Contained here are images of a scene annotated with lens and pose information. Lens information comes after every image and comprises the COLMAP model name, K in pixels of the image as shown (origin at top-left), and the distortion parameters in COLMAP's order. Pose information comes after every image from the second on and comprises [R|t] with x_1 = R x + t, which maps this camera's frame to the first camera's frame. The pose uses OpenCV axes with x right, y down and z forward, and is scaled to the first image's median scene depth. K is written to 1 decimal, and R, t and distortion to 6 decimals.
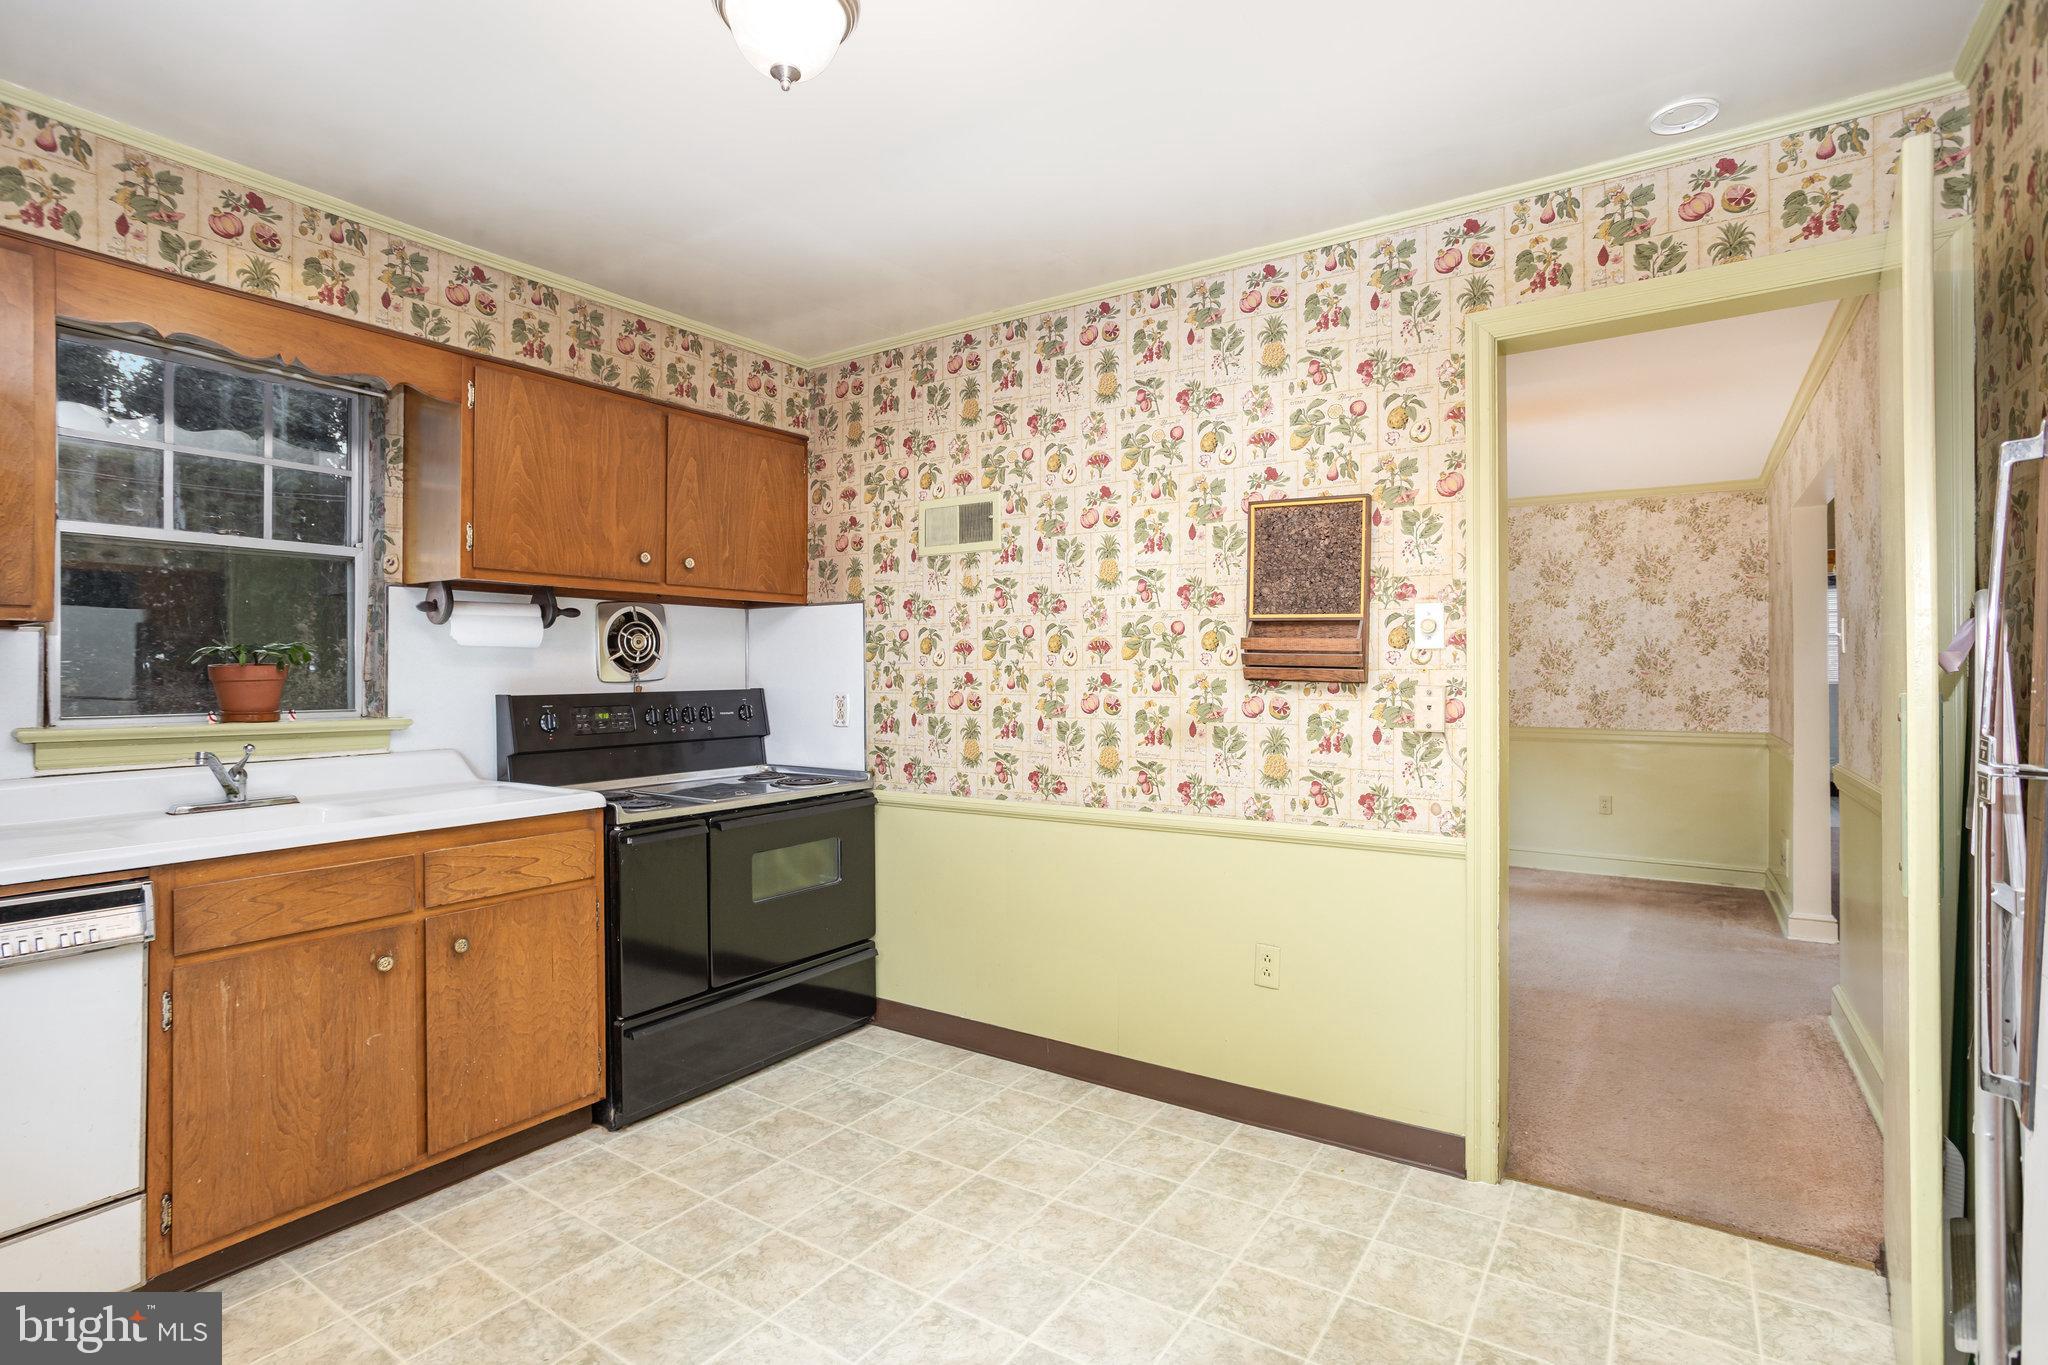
lens RADIAL K [[967.1, 0, 1018.7], [0, 967.1, 674.4], [0, 0, 1]] dist [-0.071236, 0.036859]
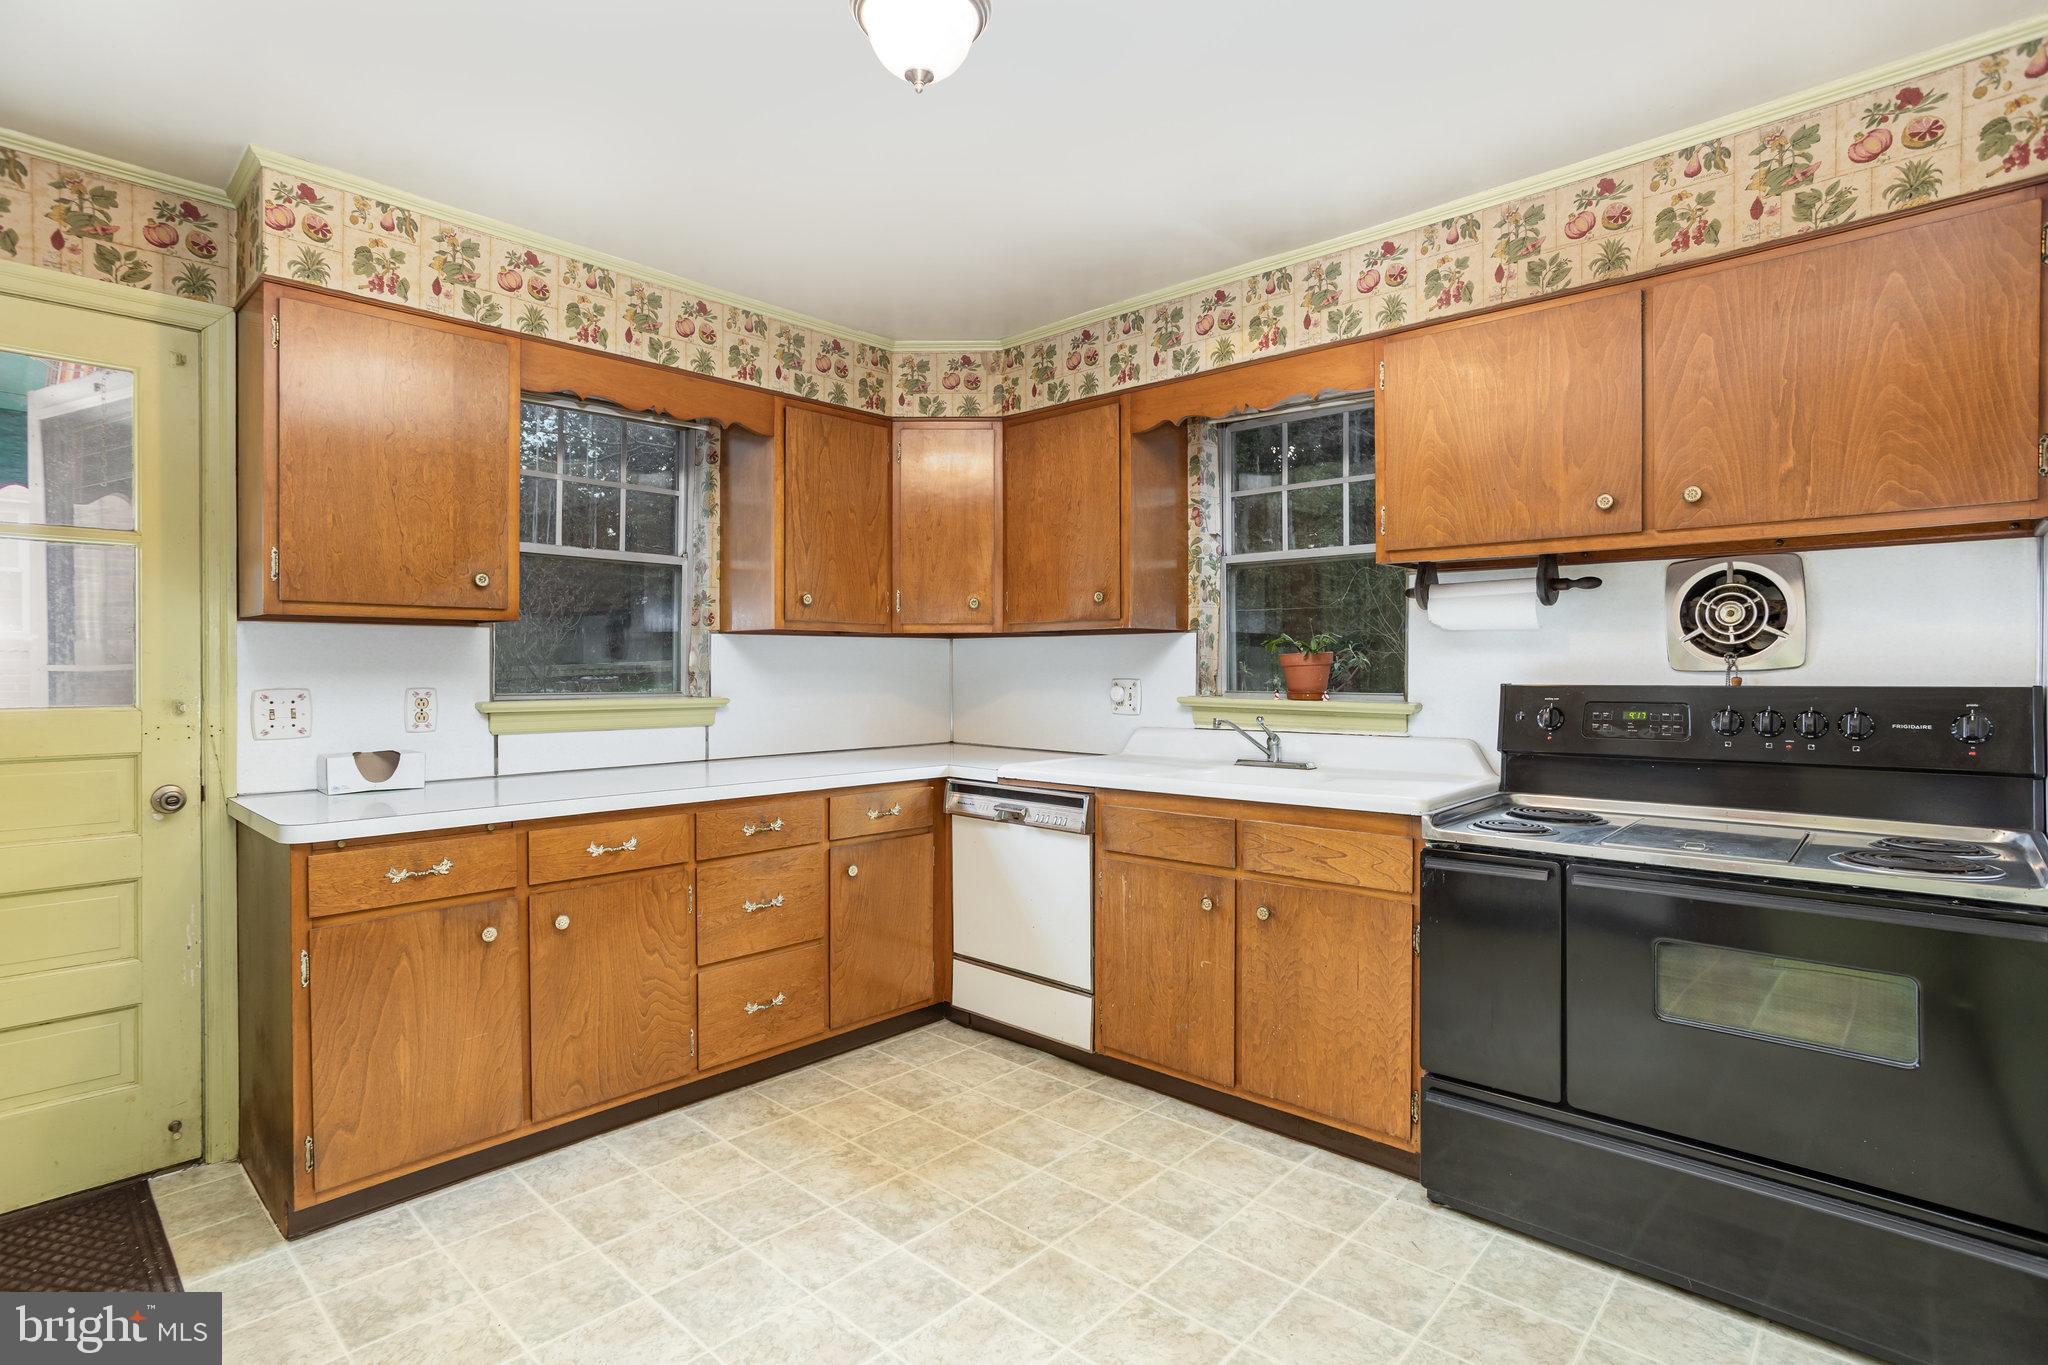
lens RADIAL K [[1011.7, 0, 1025.9], [0, 1011.7, 675.4], [0, 0, 1]] dist [-0.069063, 0.046501]
pose [[-0.145903, 0.013918, -0.989201, 0.543254], [0.002888, 0.999903, 0.013642, -0.000204], [0.989295, -0.000867, -0.145929, 0.846325]]
